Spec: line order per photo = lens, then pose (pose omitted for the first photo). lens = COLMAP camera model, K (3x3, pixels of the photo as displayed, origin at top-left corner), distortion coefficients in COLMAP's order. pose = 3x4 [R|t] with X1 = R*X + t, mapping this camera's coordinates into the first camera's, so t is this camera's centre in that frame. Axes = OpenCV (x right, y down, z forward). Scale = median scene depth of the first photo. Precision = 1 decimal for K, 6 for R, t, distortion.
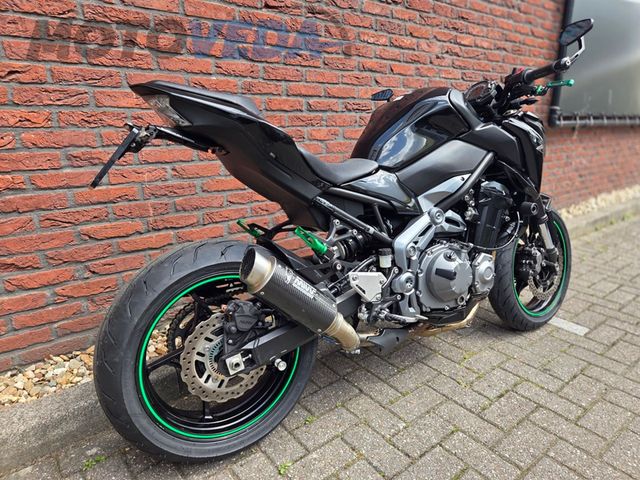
lens RADIAL K [[429.9, 0, 320.1], [0, 429.9, 238.9], [0, 0, 1]] dist [0.068754, -0.054100]
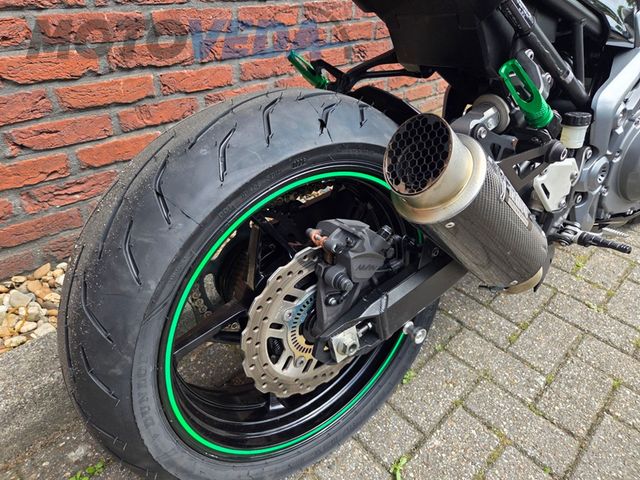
lens RADIAL K [[429.9, 0, 315.2], [0, 429.9, 236.5], [0, 0, 1]] dist [0.068754, -0.054100]
pose [[0.995047, -0.012822, 0.098577, -0.214620], [-0.018559, 0.950249, 0.310938, 0.004931], [-0.097659, -0.311227, 0.945304, 0.420723]]
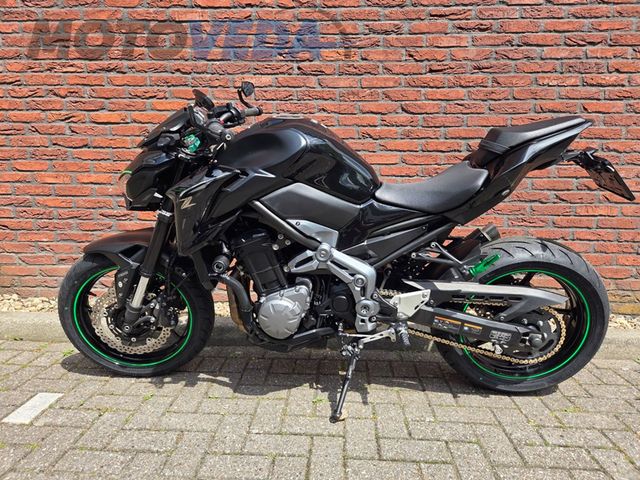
lens RADIAL K [[429.9, 0, 314.2], [0, 429.9, 233.9], [0, 0, 1]] dist [0.068754, -0.054100]
pose [[0.738730, 0.092223, -0.667662, 0.612508], [-0.191900, 0.978375, -0.077185, 0.106207], [0.646105, 0.185143, 0.740453, -0.072272]]
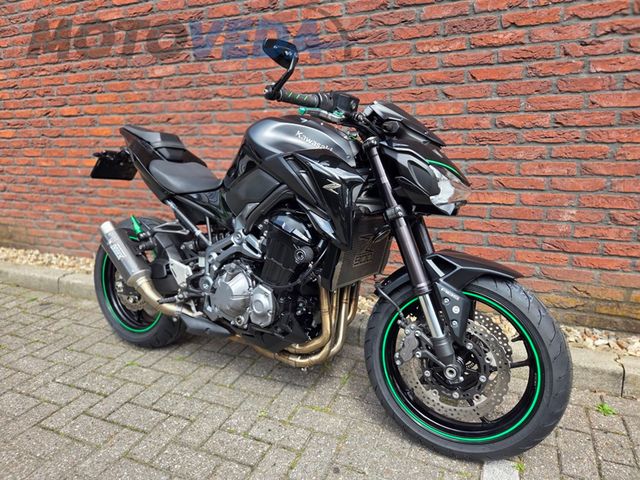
lens RADIAL K [[429.9, 0, 318.8], [0, 429.9, 239.0], [0, 0, 1]] dist [0.068754, -0.054100]
pose [[0.455758, 0.210190, -0.864931, 1.236724], [-0.213482, 0.969169, 0.123032, -0.212718], [0.864124, 0.128574, 0.486578, 0.618459]]
